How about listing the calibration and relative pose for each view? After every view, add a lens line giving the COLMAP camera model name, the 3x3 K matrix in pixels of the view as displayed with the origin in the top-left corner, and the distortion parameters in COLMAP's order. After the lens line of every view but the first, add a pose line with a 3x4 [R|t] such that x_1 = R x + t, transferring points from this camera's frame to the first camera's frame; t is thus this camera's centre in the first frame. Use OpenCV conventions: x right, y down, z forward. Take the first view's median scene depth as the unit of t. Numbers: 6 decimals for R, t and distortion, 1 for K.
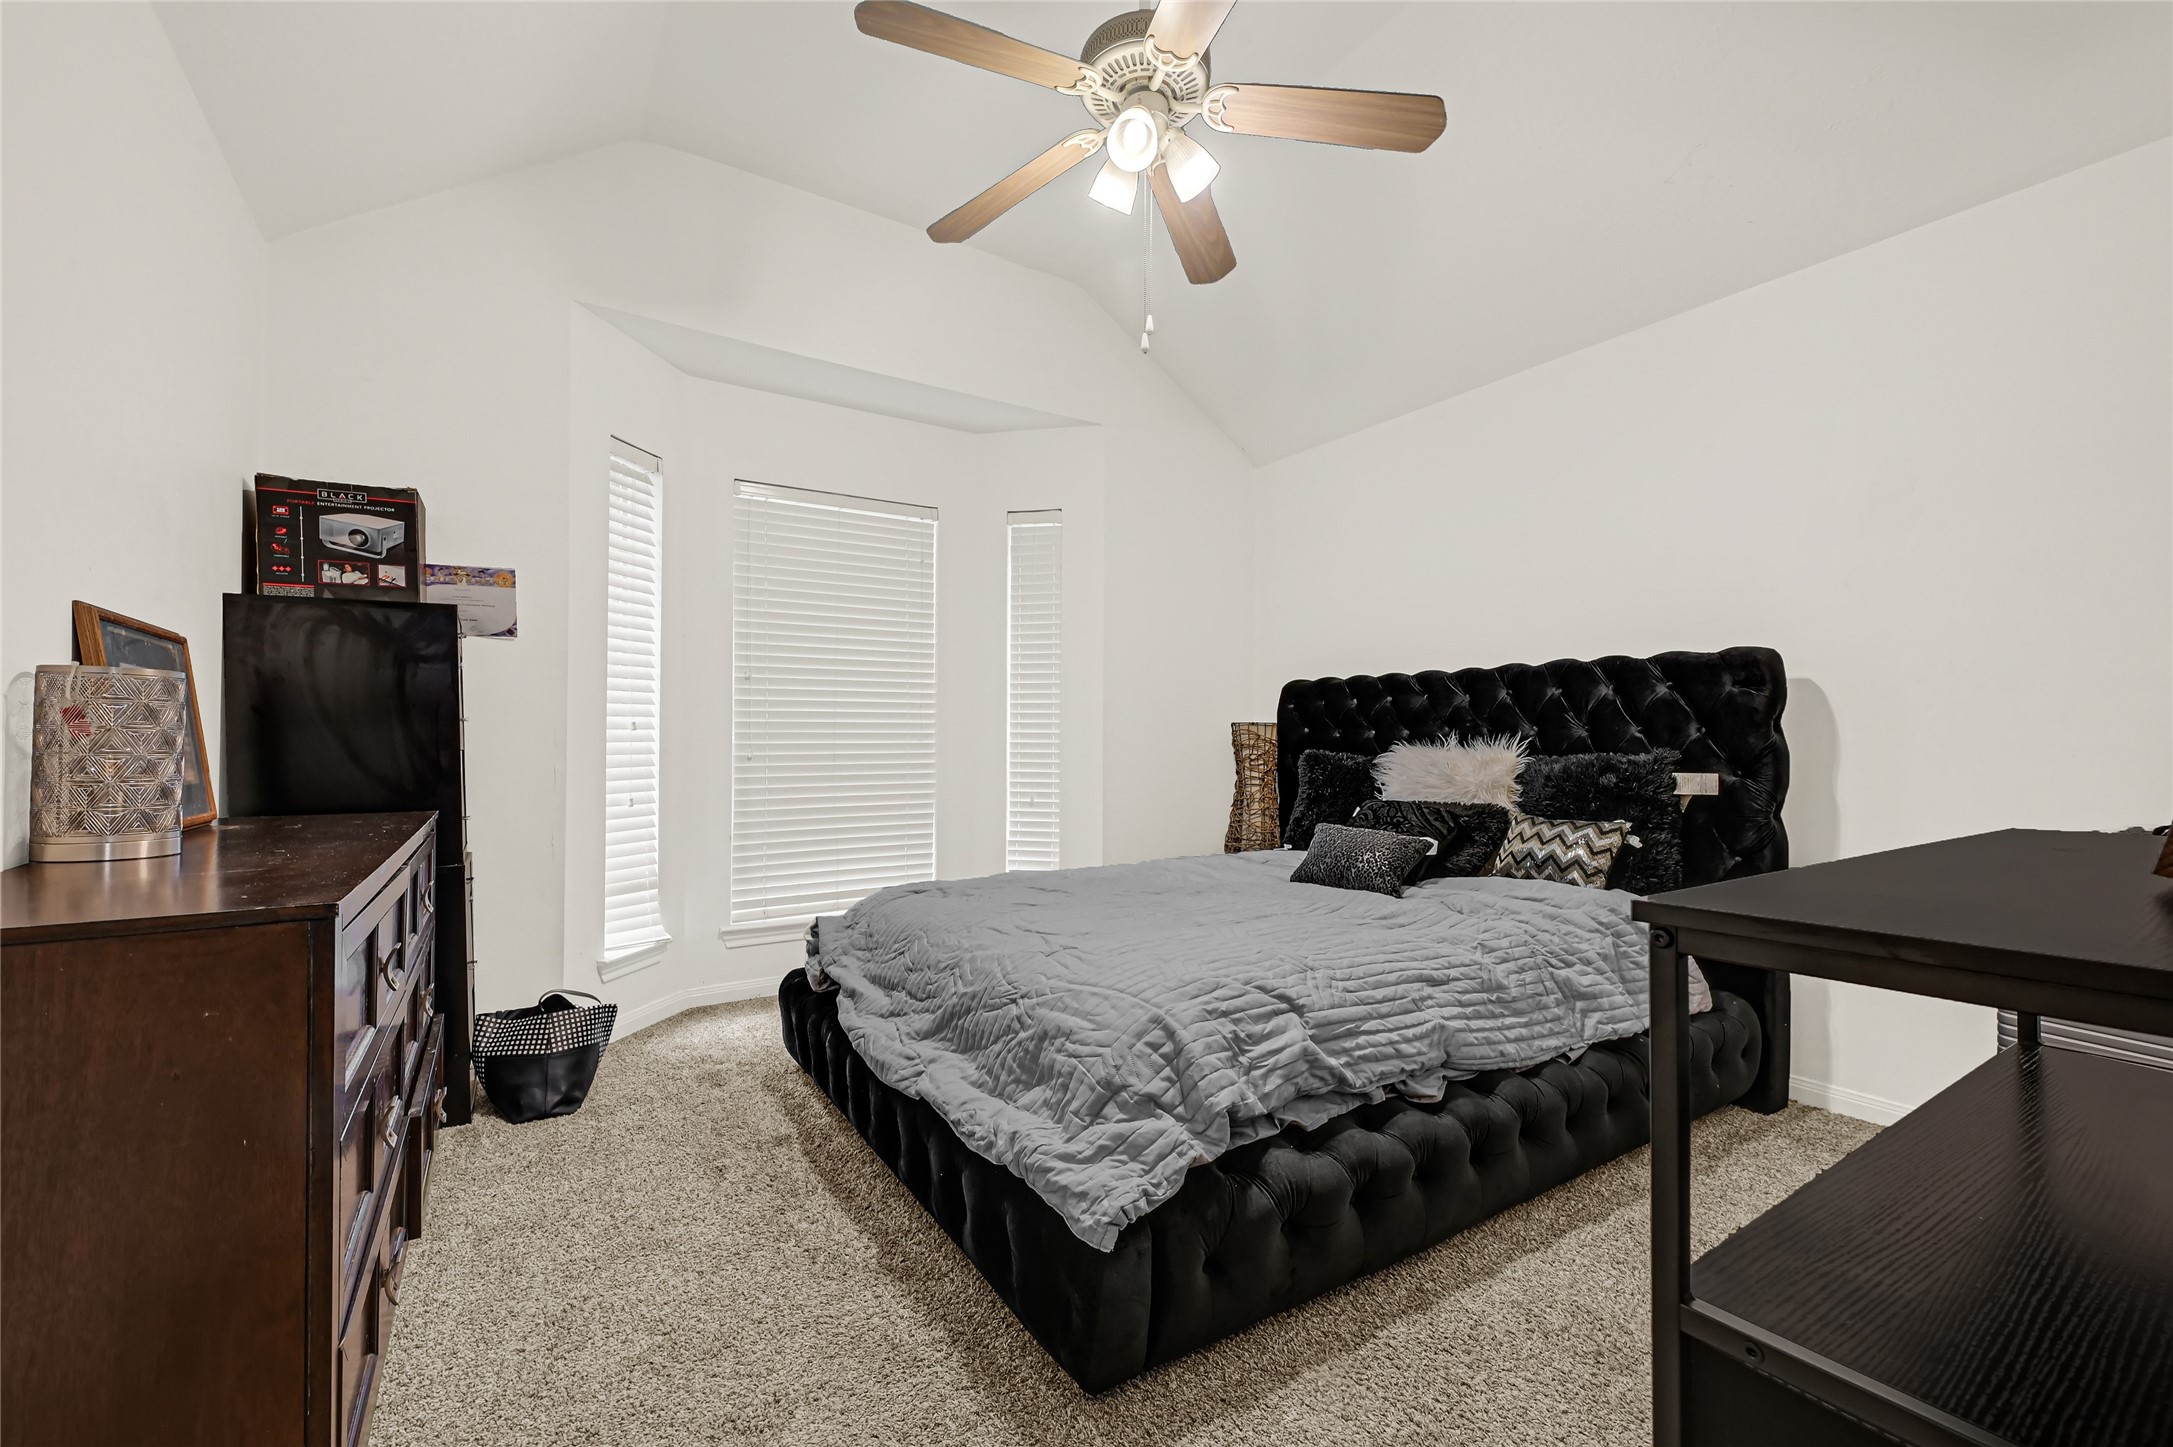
lens RADIAL K [[869.0, 0, 1093.3], [0, 869.0, 717.8], [0, 0, 1]] dist [0.000153, -0.000284]
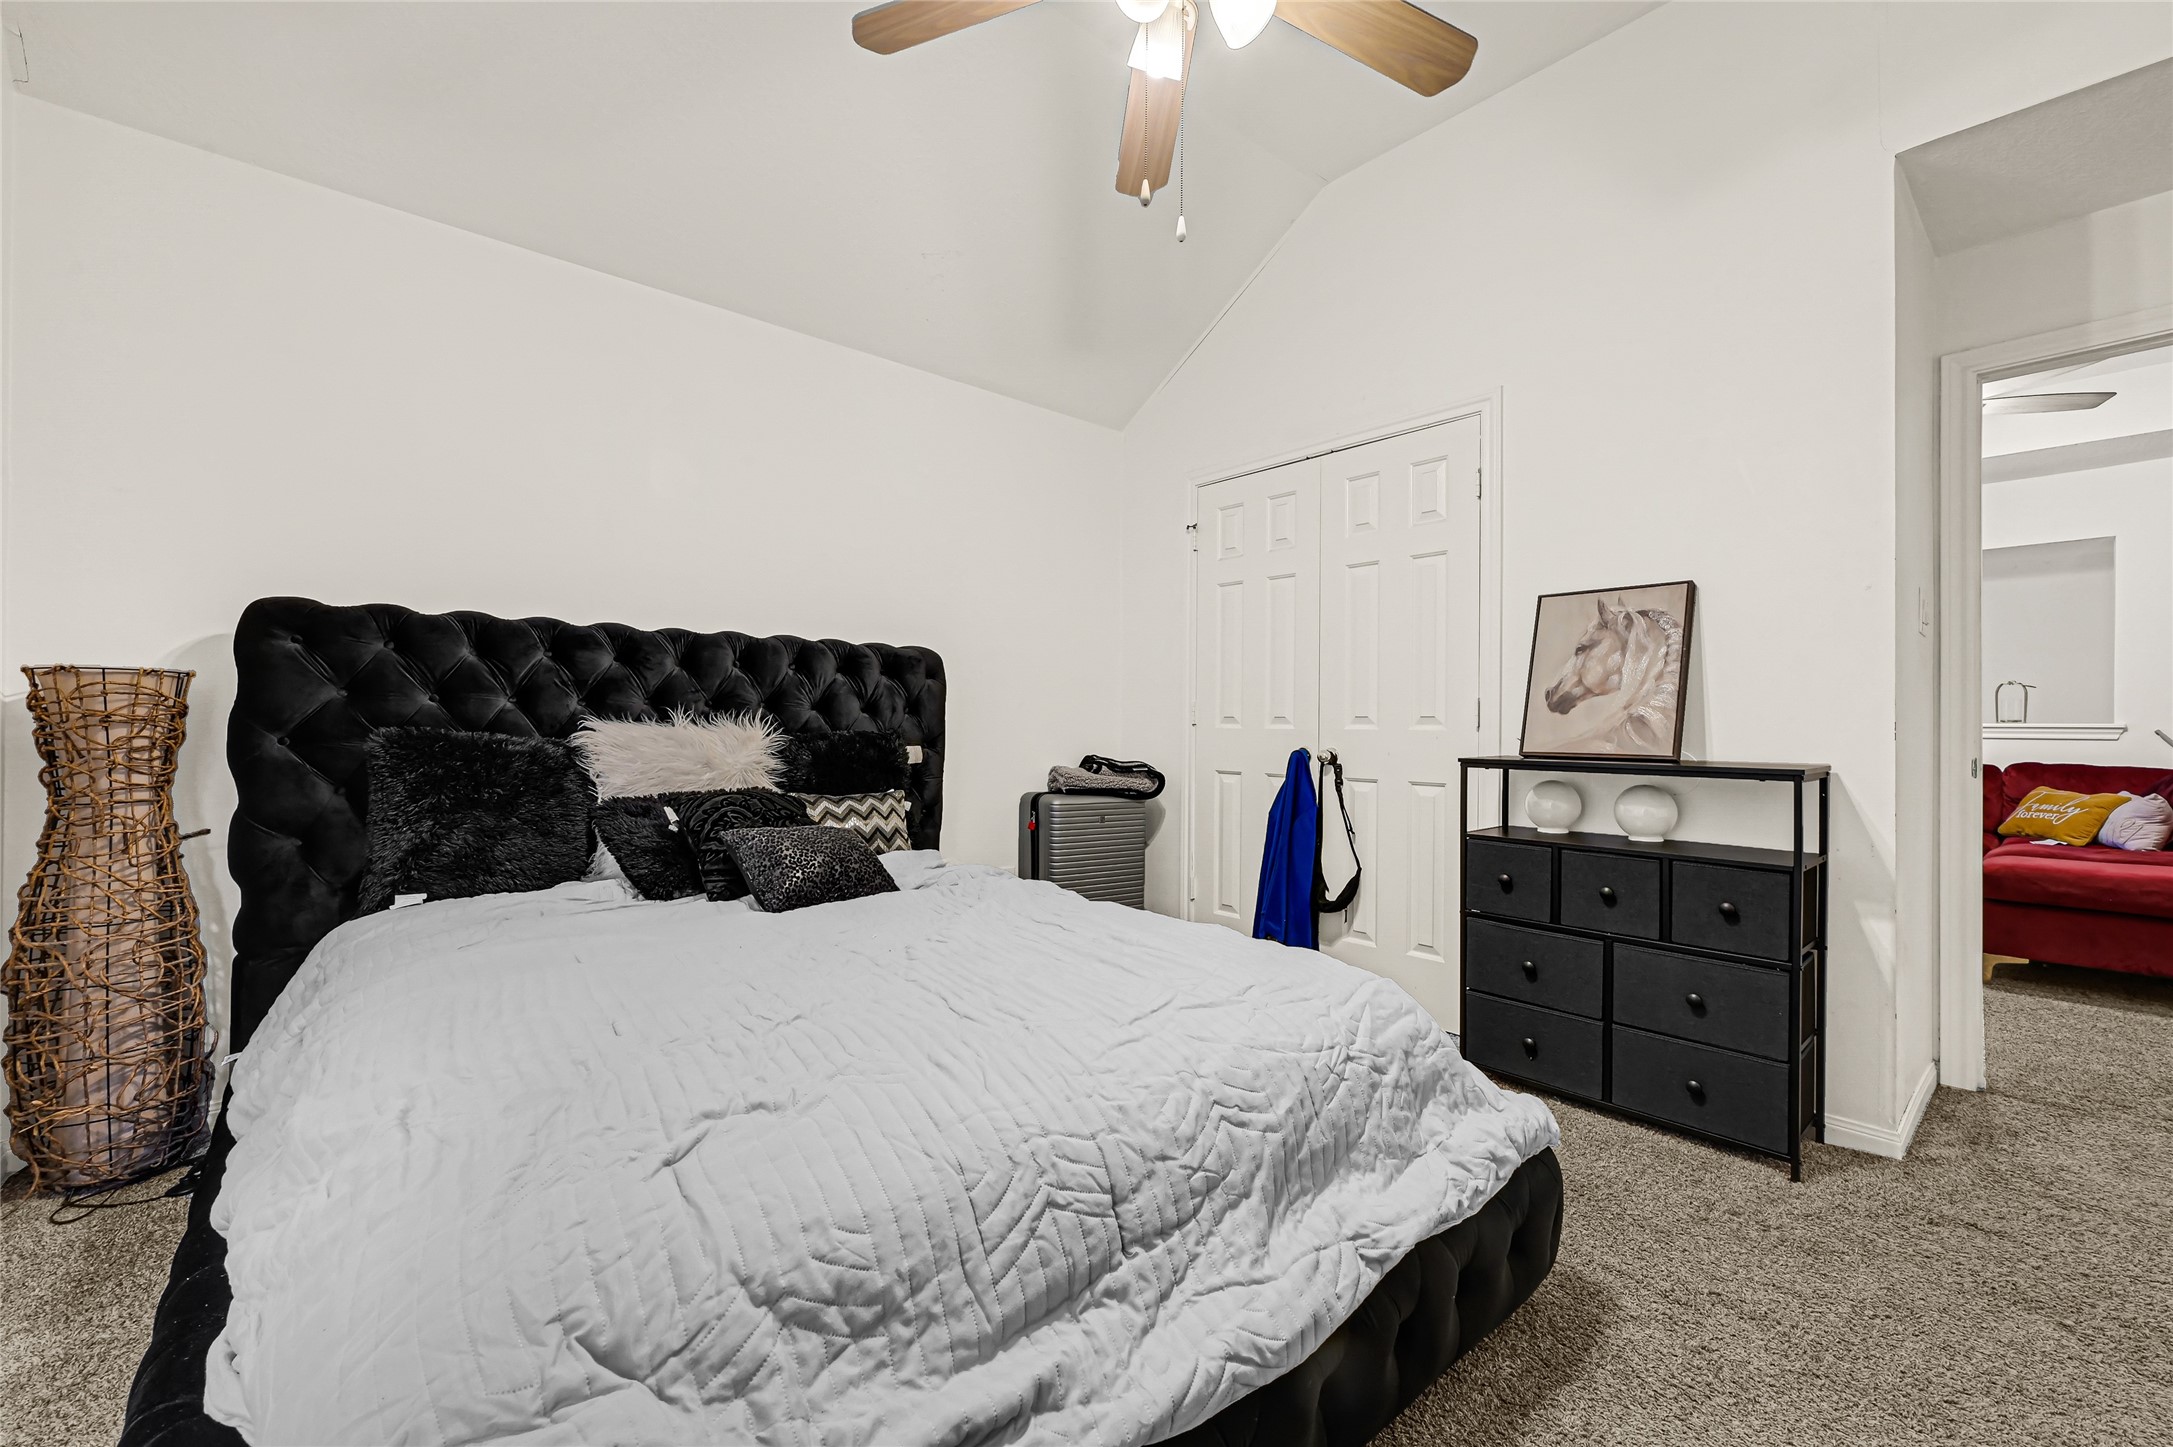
lens RADIAL K [[869.0, 0, 1093.3], [0, 869.0, 717.8], [0, 0, 1]] dist [0.000153, -0.000284]
pose [[-0.132649, 0.004760, 0.991152, -0.490073], [-0.041032, 0.999105, -0.010289, 0.022311], [-0.990313, -0.042034, -0.132335, 0.790238]]
